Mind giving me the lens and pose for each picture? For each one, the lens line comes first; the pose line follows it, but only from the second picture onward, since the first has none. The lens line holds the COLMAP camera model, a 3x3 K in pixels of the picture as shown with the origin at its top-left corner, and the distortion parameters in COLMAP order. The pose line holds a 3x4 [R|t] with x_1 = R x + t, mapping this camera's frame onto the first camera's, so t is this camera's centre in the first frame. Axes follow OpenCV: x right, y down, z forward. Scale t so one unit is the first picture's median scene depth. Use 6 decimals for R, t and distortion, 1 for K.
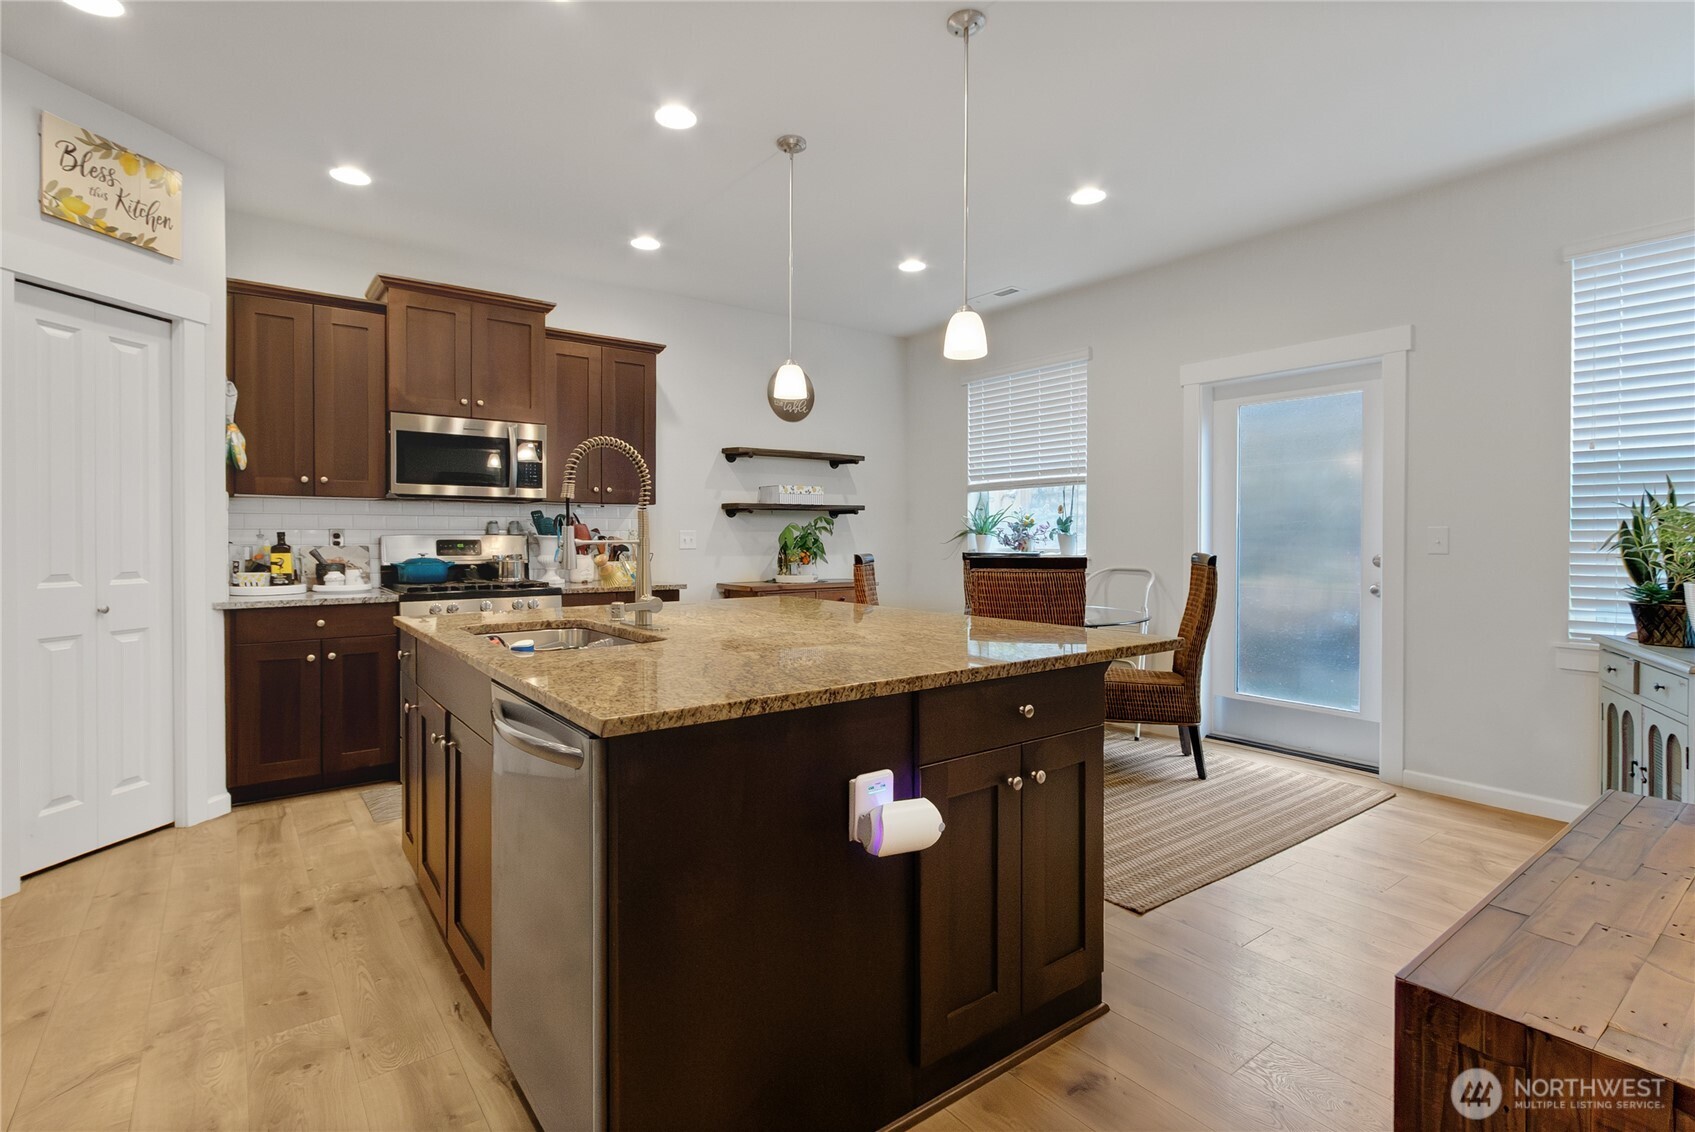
lens RADIAL K [[831.3, 0, 844.6], [0, 831.3, 542.8], [0, 0, 1]] dist [-0.000768, -0.000333]
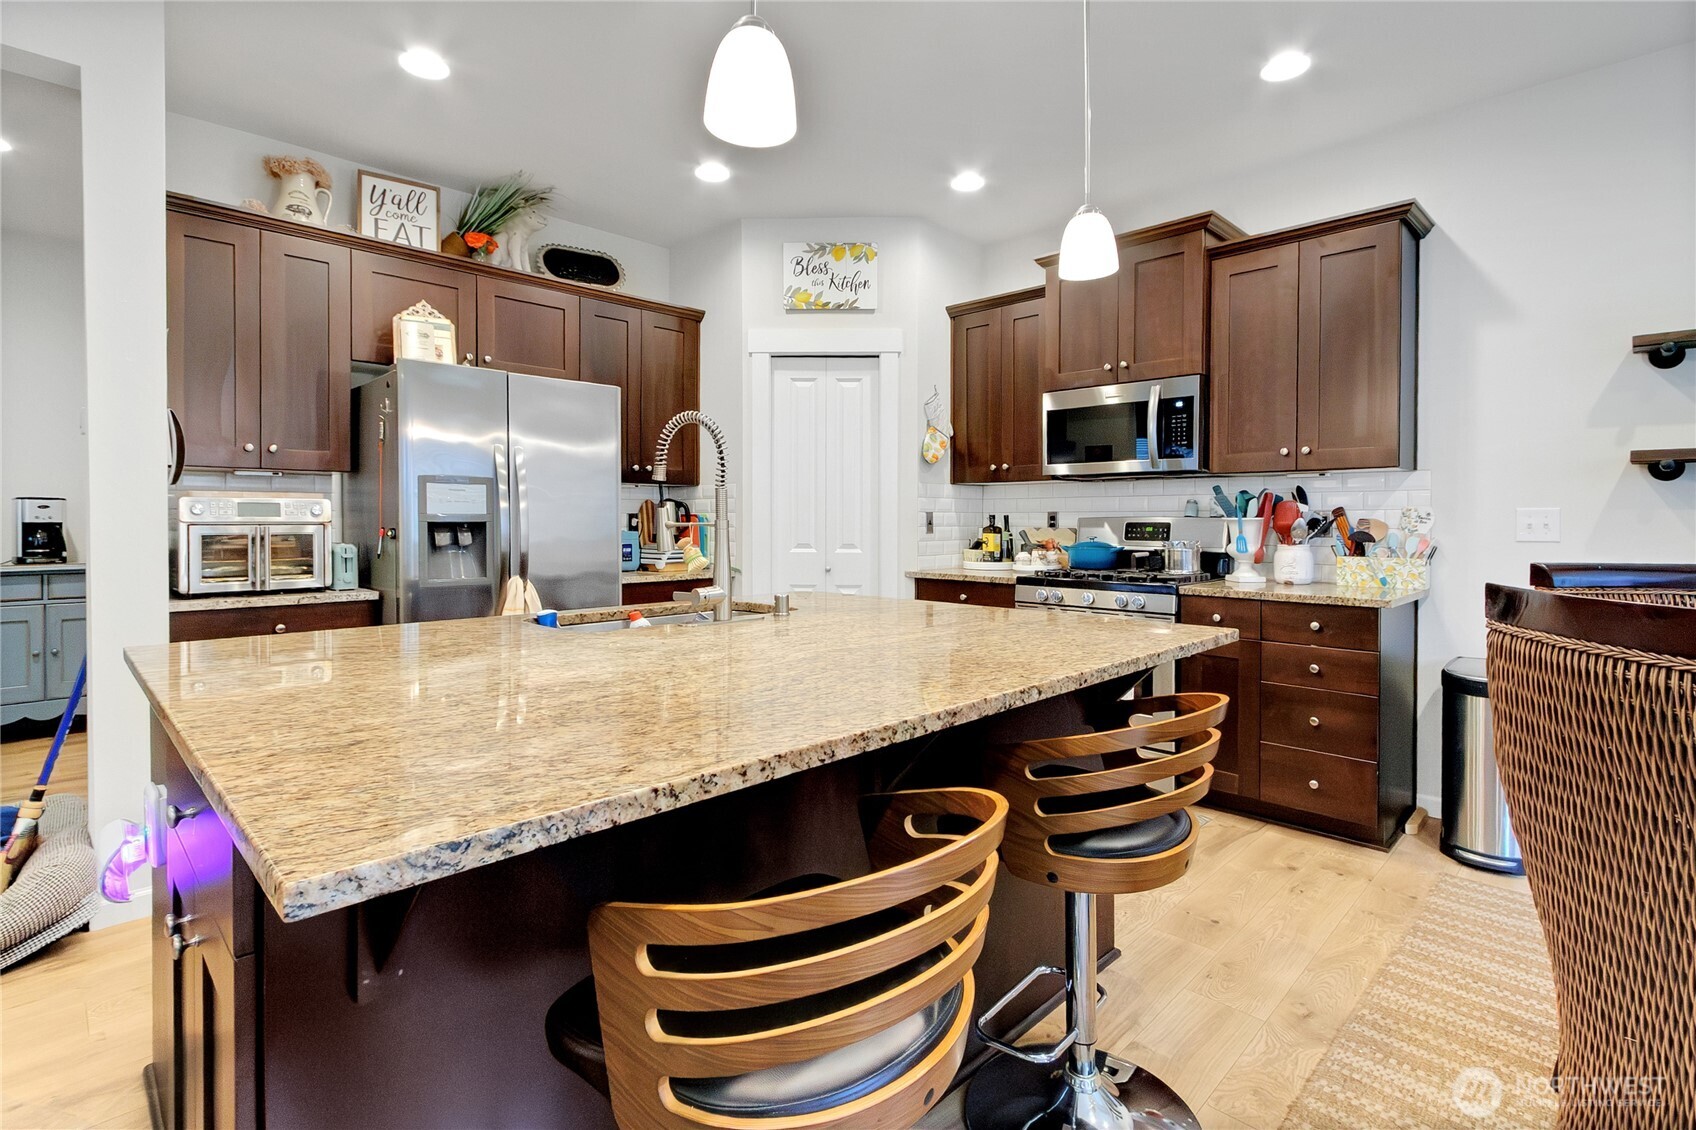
lens RADIAL K [[798.4, 0, 850.6], [0, 798.4, 525.8], [0, 0, 1]] dist [0.000940, 0.000240]
pose [[0.131539, 0.009788, -0.991263, 0.383007], [-0.007358, 0.999933, 0.008897, -0.006202], [0.991284, 0.006123, 0.131603, 0.671694]]
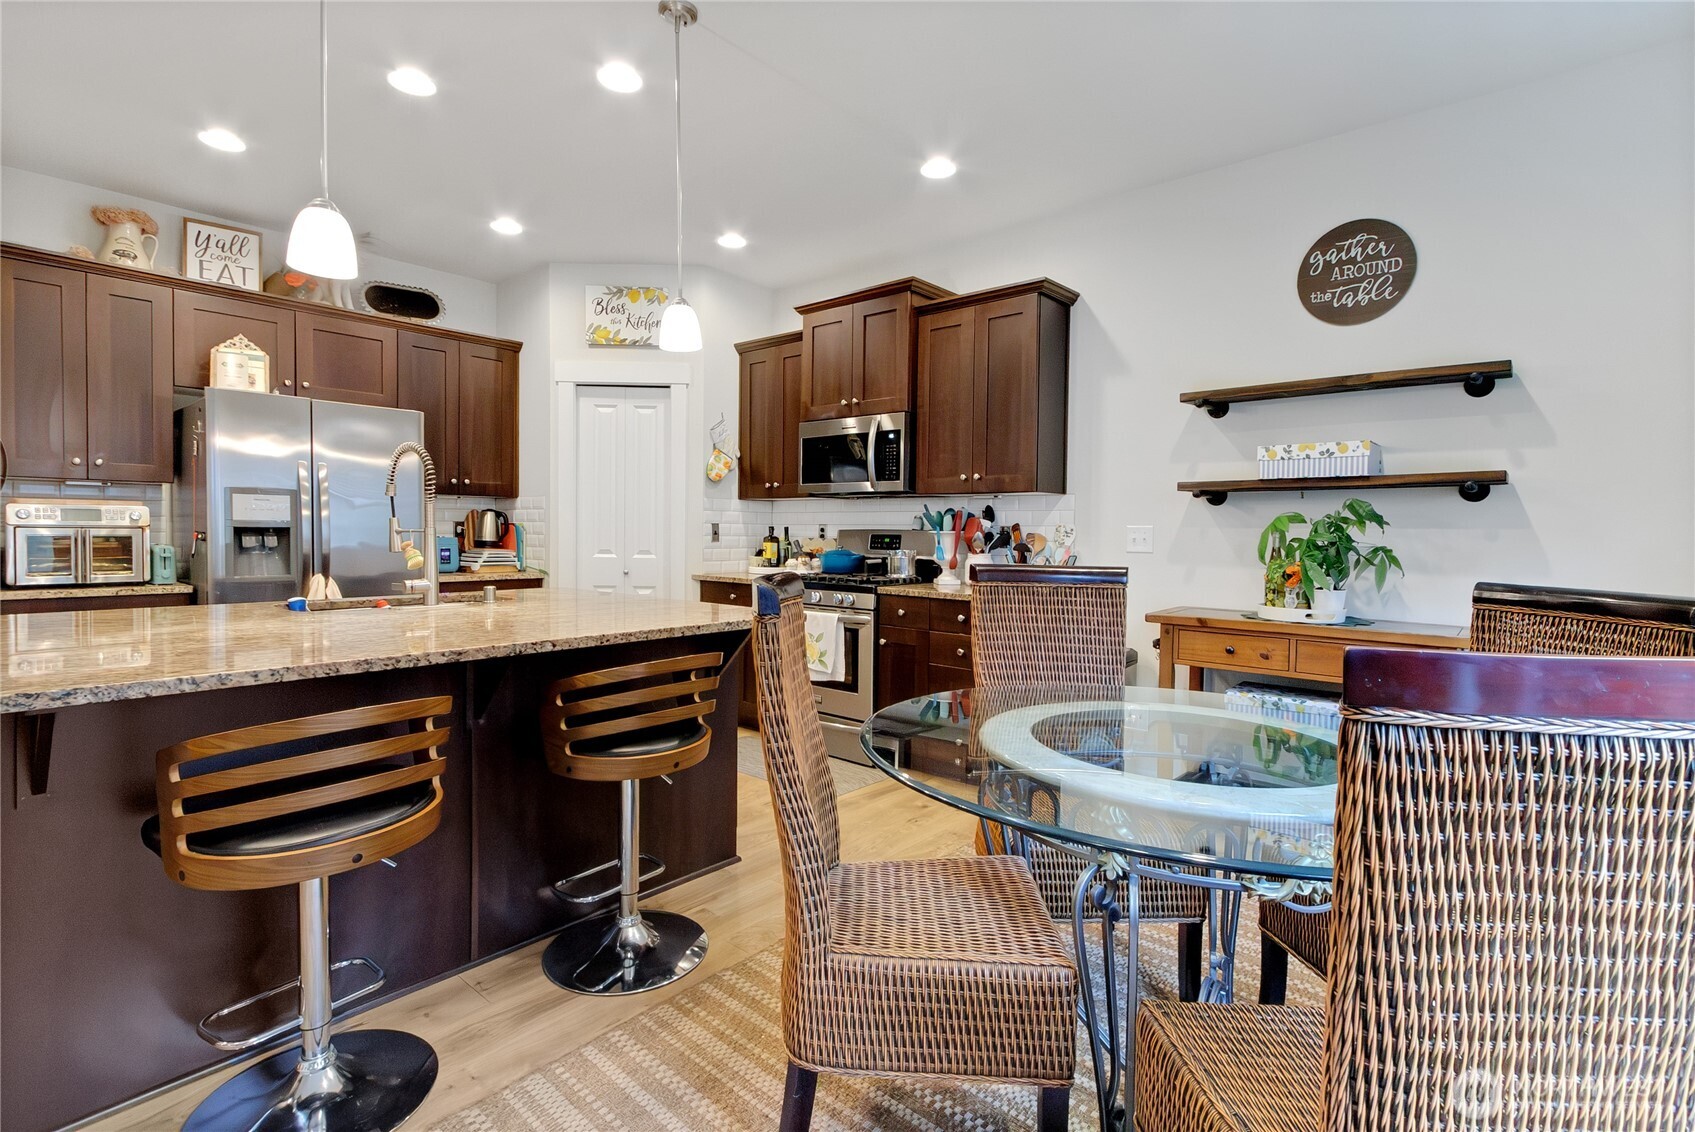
lens RADIAL K [[797.8, 0, 835.7], [0, 797.8, 552.5], [0, 0, 1]] dist [-0.001407, -0.000901]
pose [[0.182420, 0.030978, -0.982733, 0.585107], [-0.018616, 0.999433, 0.028049, -0.009115], [0.983044, 0.013178, 0.182894, 0.879461]]
